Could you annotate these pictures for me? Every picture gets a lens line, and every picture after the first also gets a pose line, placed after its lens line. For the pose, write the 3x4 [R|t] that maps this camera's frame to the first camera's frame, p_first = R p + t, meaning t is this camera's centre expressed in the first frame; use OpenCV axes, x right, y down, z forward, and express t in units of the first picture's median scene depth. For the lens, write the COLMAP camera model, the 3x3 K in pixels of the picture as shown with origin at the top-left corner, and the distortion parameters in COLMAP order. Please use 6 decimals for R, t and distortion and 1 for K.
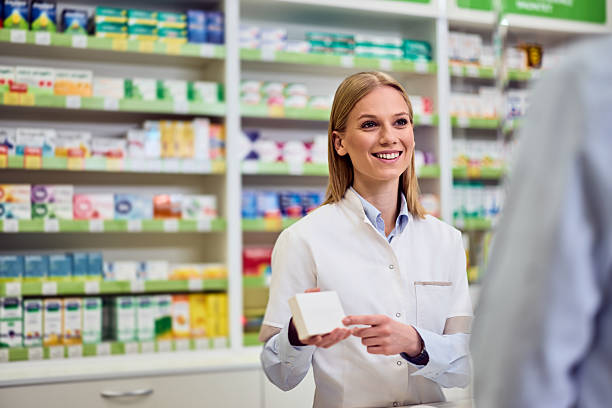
lens RADIAL K [[890.8, 0, 300.2], [0, 890.8, 202.7], [0, 0, 1]] dist [-0.038372, 0.000000]
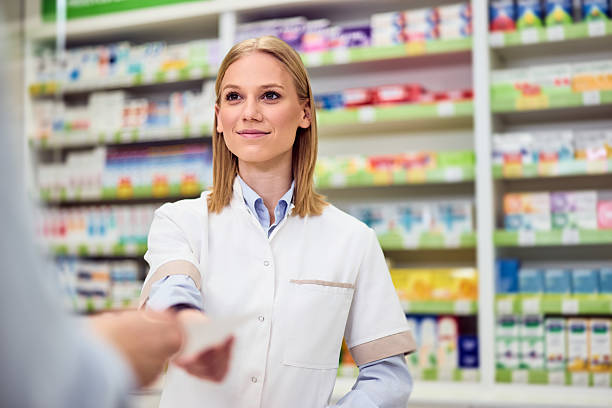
lens RADIAL K [[890.8, 0, 308.5], [0, 890.8, 198.9], [0, 0, 1]] dist [-0.038372, 0.000000]
pose [[0.675631, -0.060707, -0.734736, 0.195455], [0.024443, 0.997901, -0.059975, 0.033840], [0.736834, 0.022562, 0.675697, 0.188658]]
